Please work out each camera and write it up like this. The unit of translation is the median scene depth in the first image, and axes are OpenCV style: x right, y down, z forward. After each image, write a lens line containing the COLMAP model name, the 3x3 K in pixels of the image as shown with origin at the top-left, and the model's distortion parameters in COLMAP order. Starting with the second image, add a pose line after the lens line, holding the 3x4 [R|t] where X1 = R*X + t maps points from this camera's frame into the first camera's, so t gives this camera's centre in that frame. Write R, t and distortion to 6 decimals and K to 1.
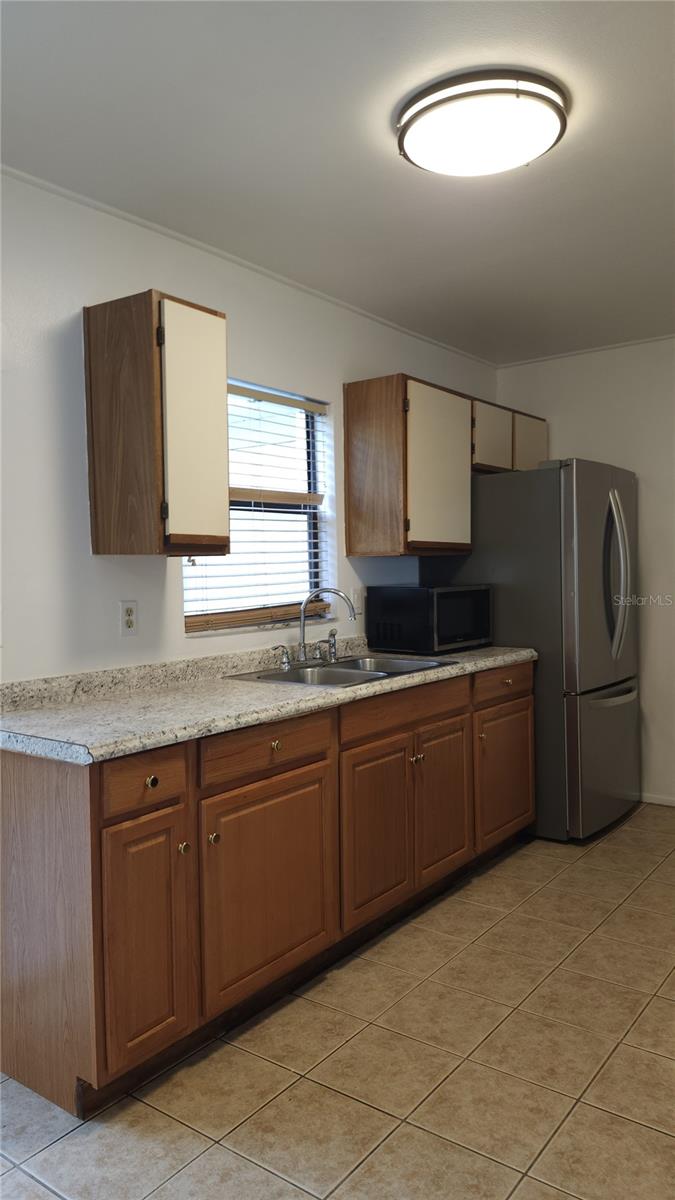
lens RADIAL K [[844.8, 0, 333.7], [0, 844.8, 599.5], [0, 0, 1]] dist [0.059551, -0.073848]
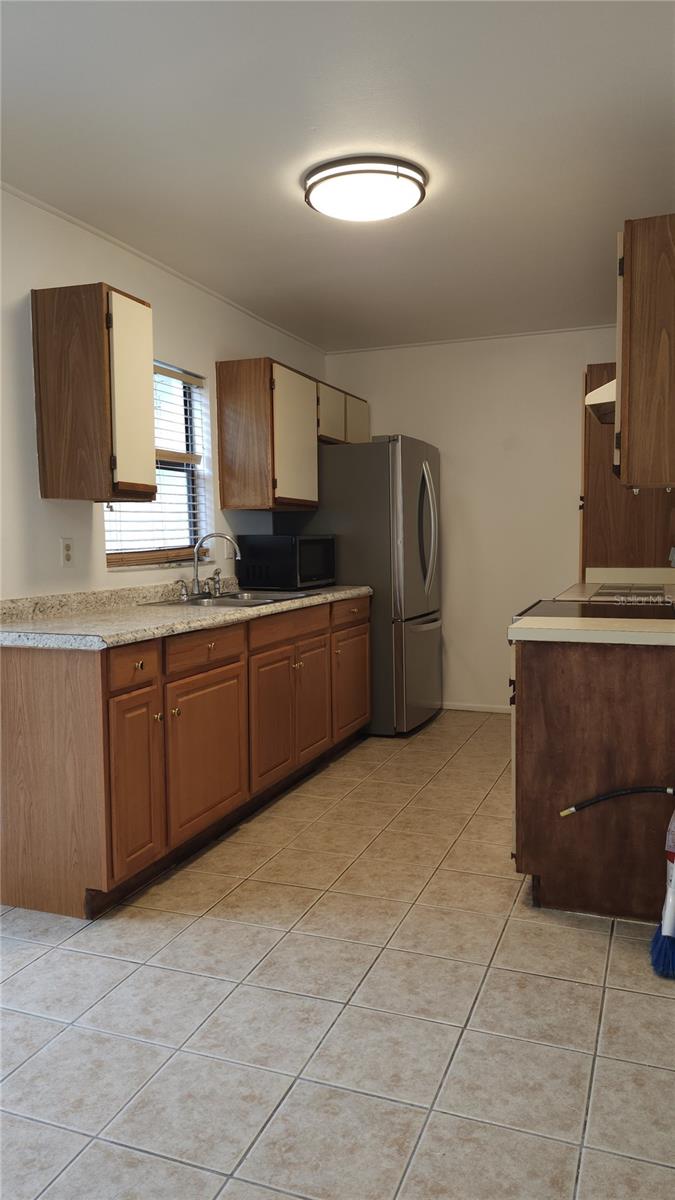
lens RADIAL K [[844.8, 0, 349.4], [0, 844.8, 596.7], [0, 0, 1]] dist [0.059551, -0.073848]
pose [[0.959913, -0.010931, 0.280086, -0.206196], [0.002087, 0.999490, 0.031852, 0.048991], [-0.280292, -0.029990, 0.959446, -0.278233]]
